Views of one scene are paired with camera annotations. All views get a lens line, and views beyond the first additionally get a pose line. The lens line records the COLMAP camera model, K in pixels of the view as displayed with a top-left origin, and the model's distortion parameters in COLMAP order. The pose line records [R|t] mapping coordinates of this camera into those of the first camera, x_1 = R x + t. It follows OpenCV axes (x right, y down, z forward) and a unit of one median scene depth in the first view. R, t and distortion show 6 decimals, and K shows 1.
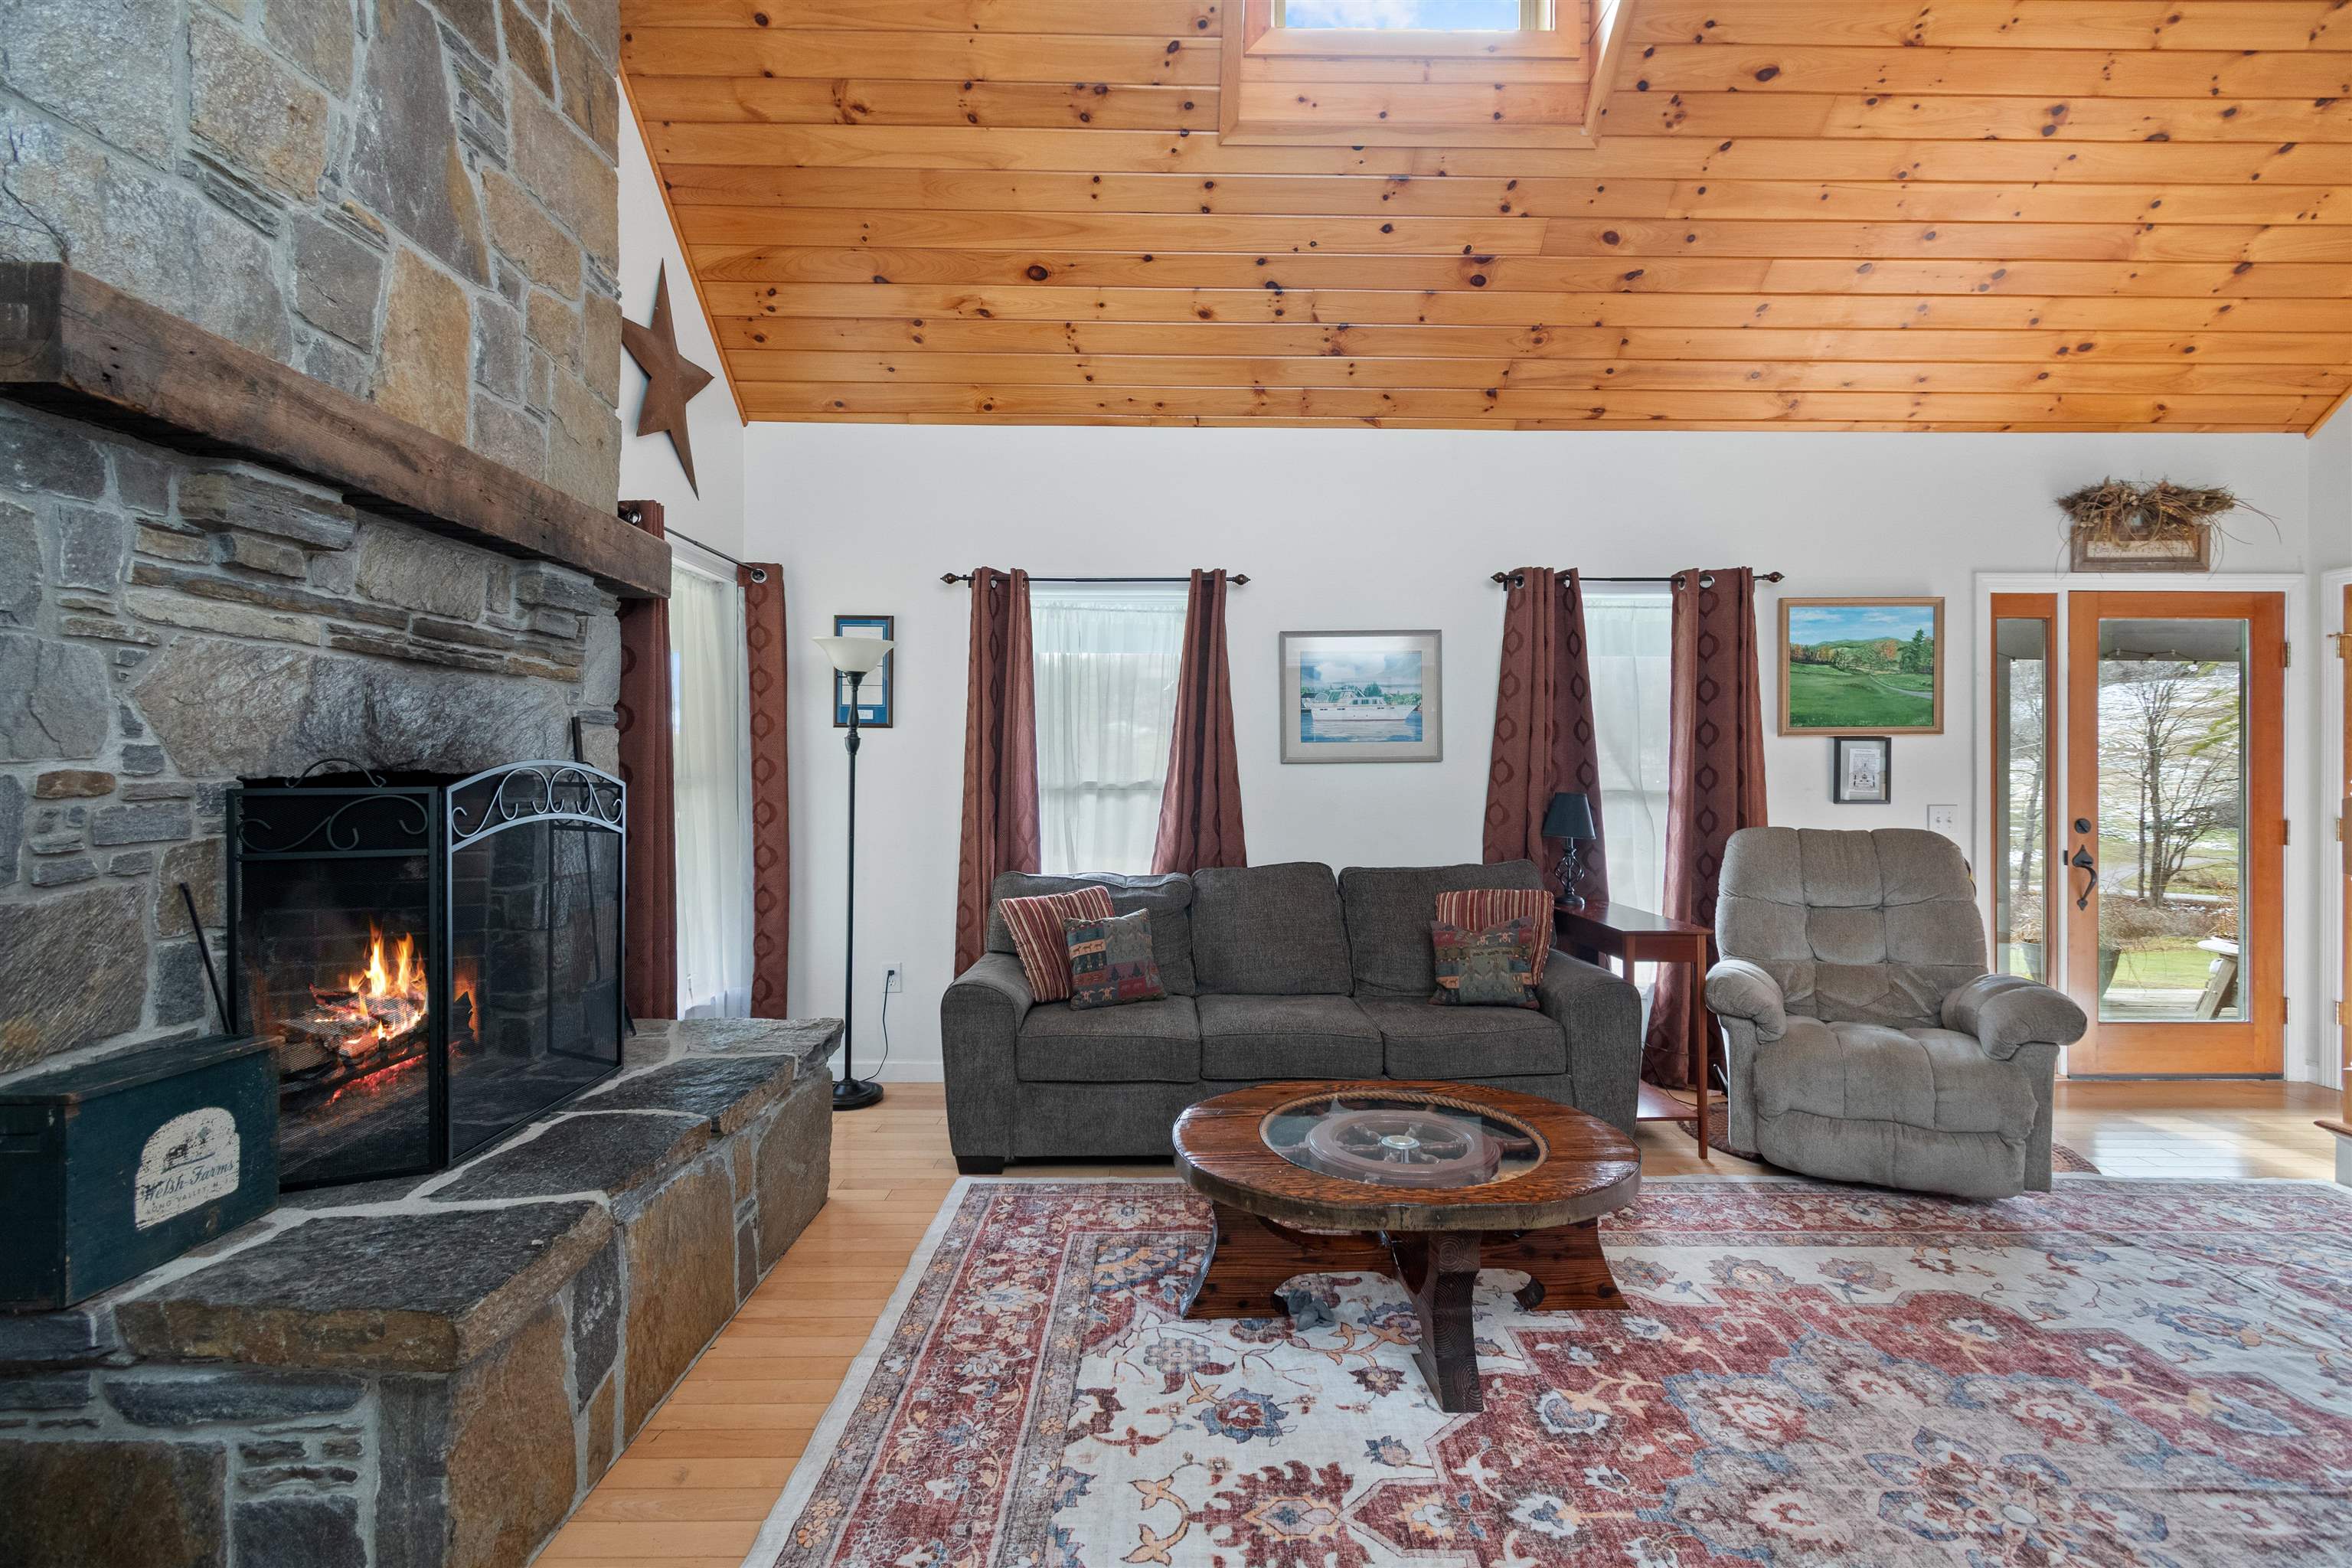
lens RADIAL K [[1050.5, 0, 1163.5], [0, 1050.5, 775.1], [0, 0, 1]] dist [0.003881, -0.001738]
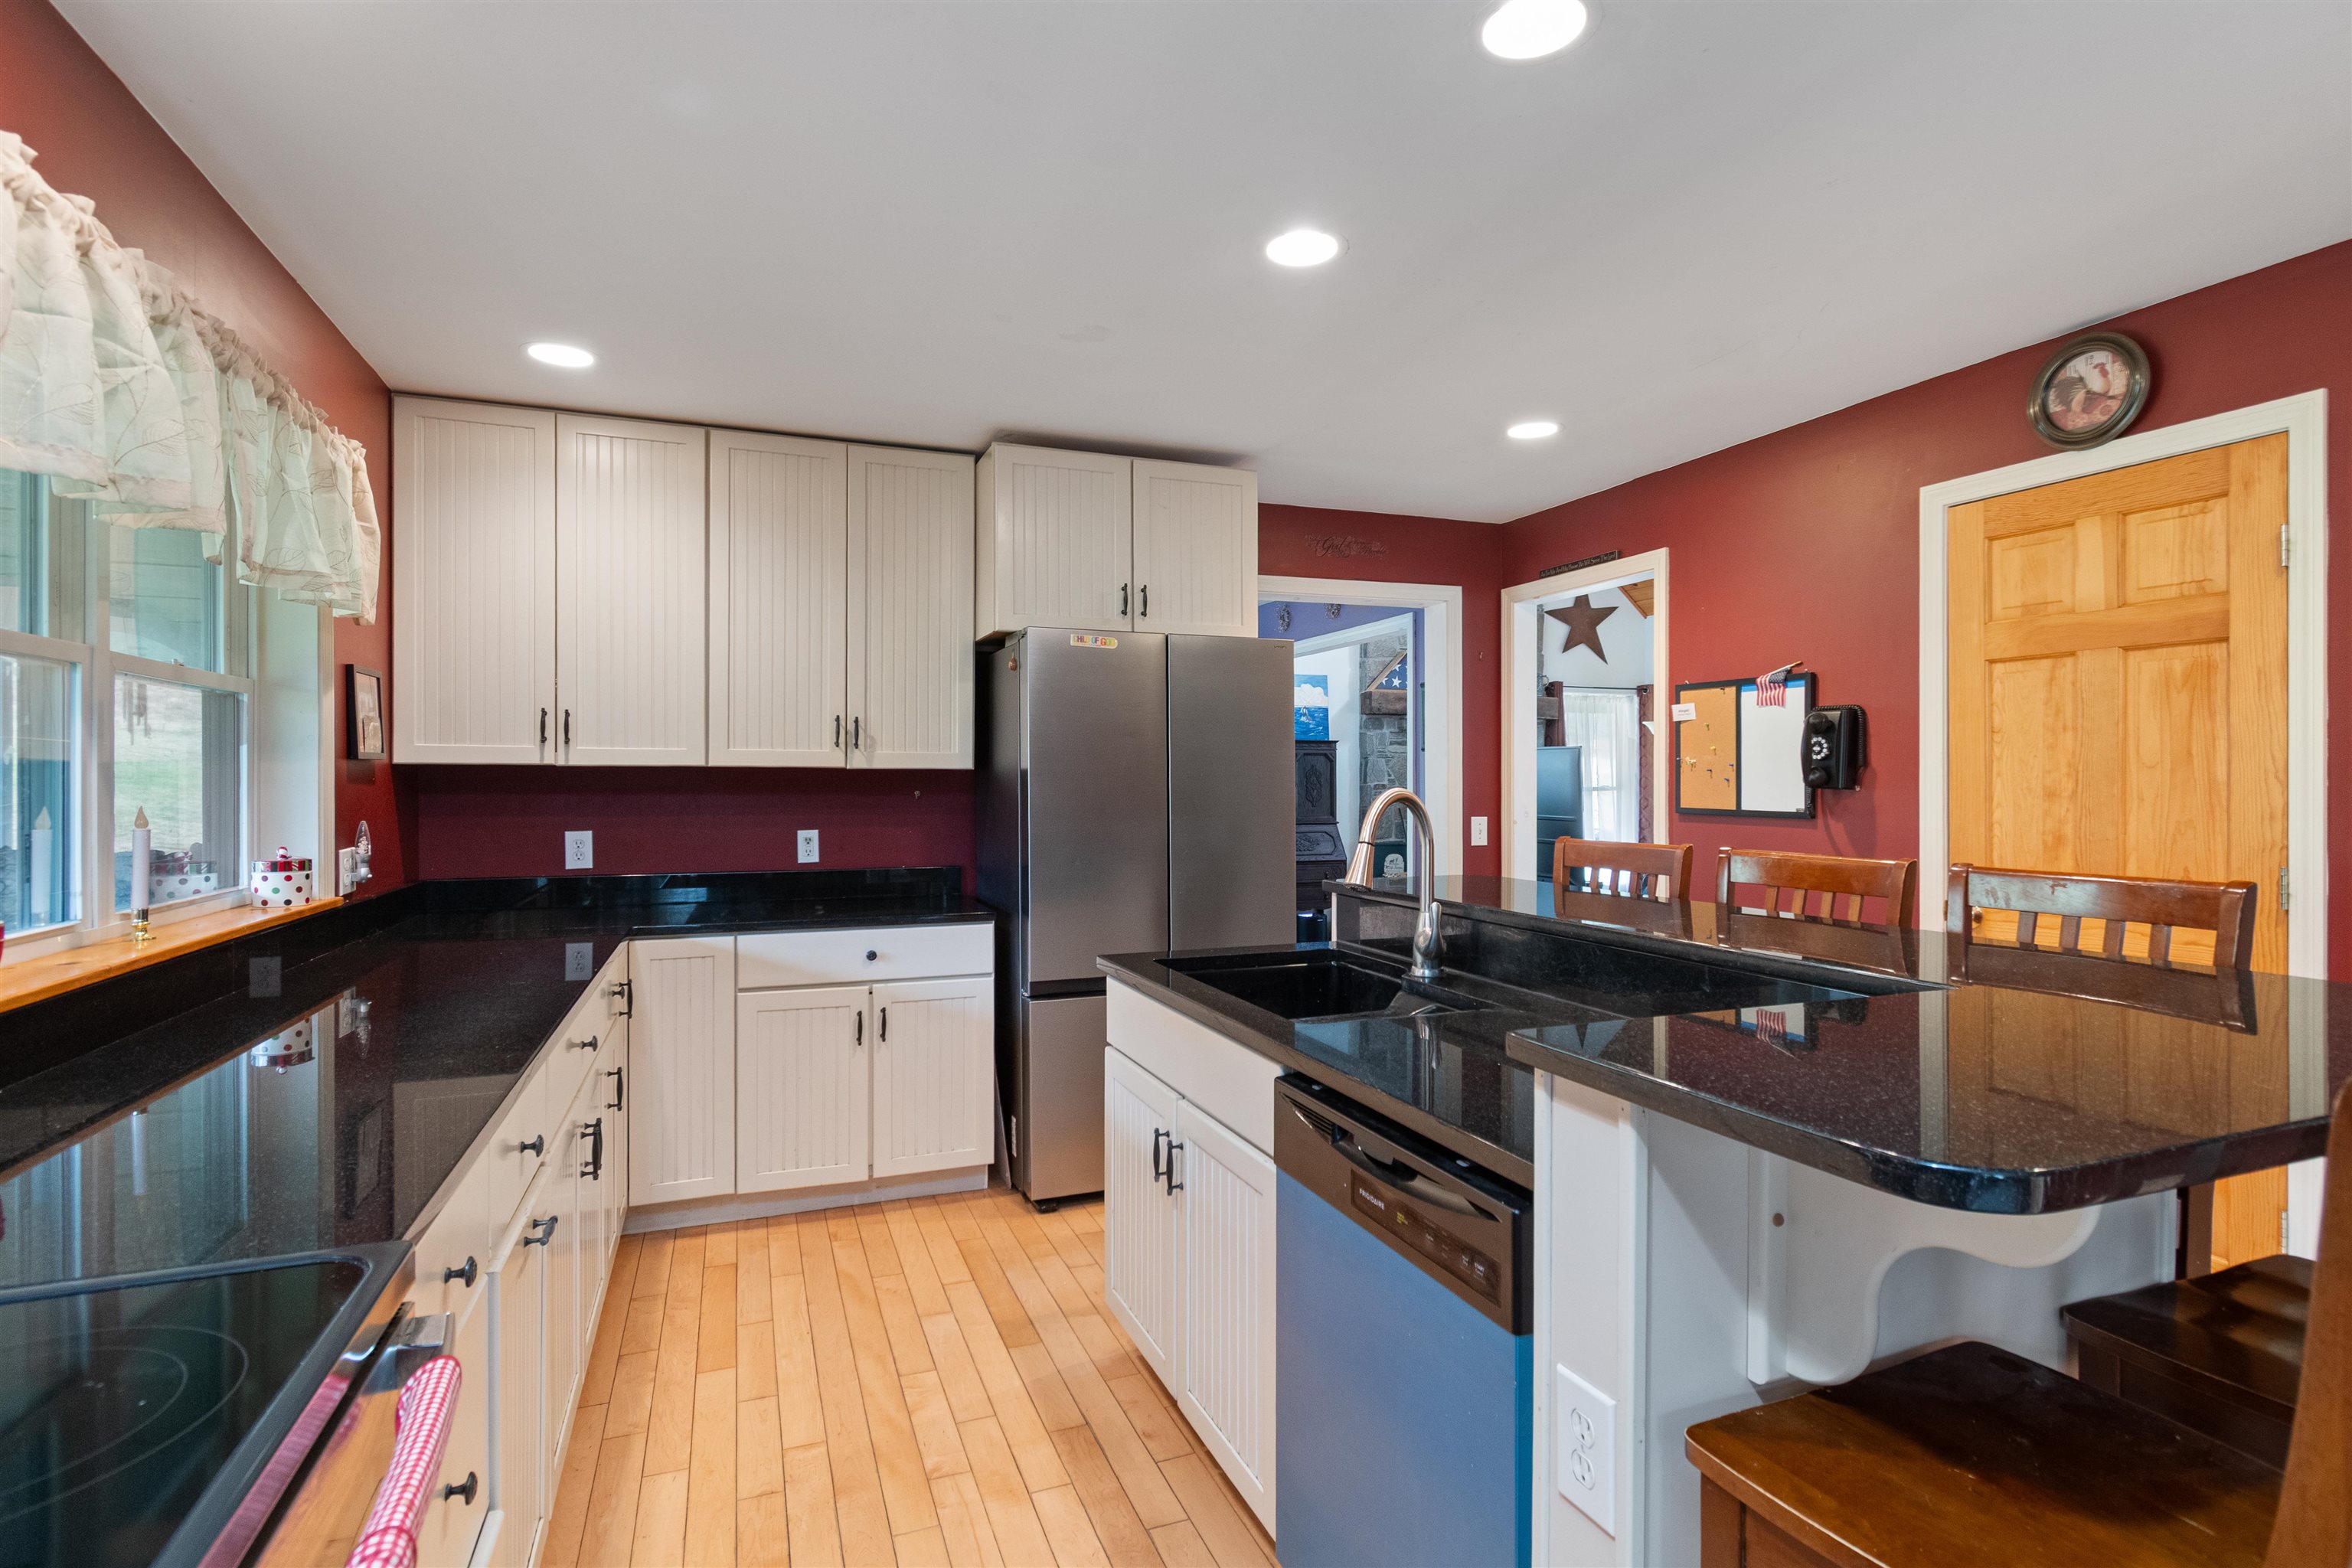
lens RADIAL K [[1122.6, 0, 1175.2], [0, 1122.6, 785.3], [0, 0, 1]] dist [-0.000301, -0.000363]
pose [[0.365468, 0.008440, -0.930786, 1.642750], [-0.000423, 0.999960, 0.008901, -0.019852], [0.930824, -0.002859, 0.365457, -0.854097]]
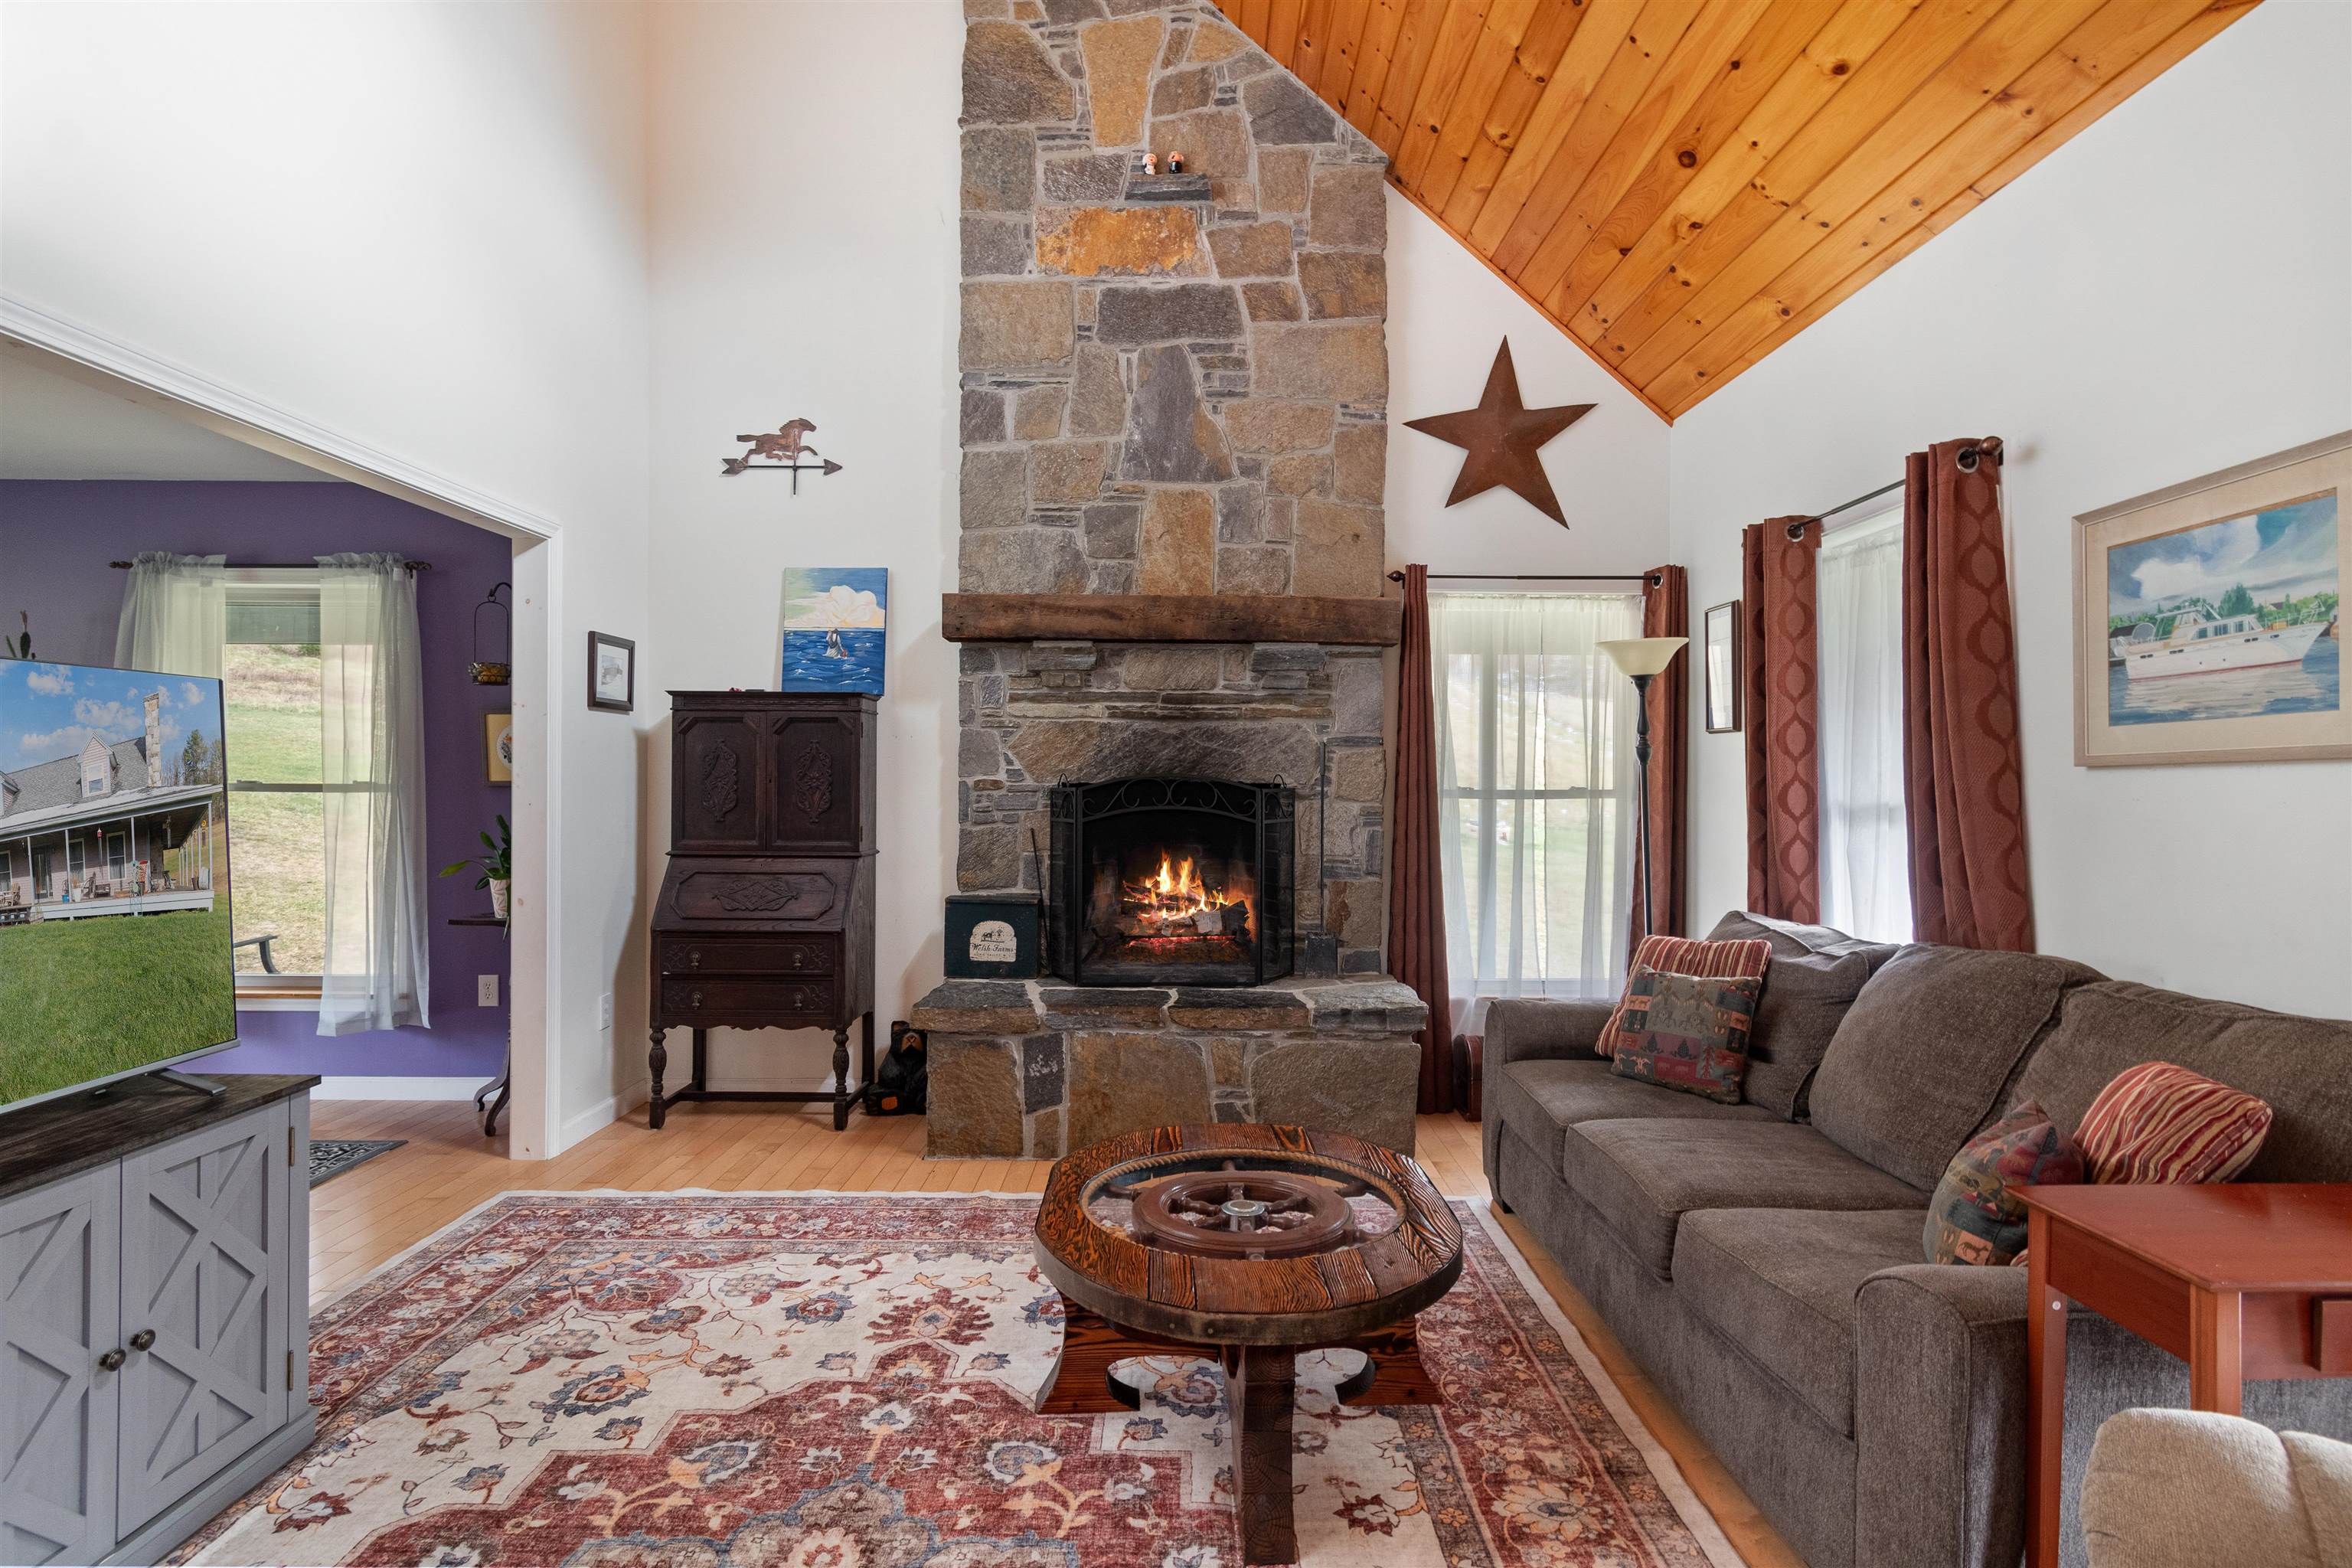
lens RADIAL K [[1189.0, 0, 1192.2], [0, 1189.0, 790.9], [0, 0, 1]] dist [0.003868, -0.000107]
pose [[0.013402, 0.007232, -0.999884, 0.839893], [-0.008007, 0.999943, 0.007125, -0.000240], [0.999878, 0.007910, 0.013459, 0.658384]]
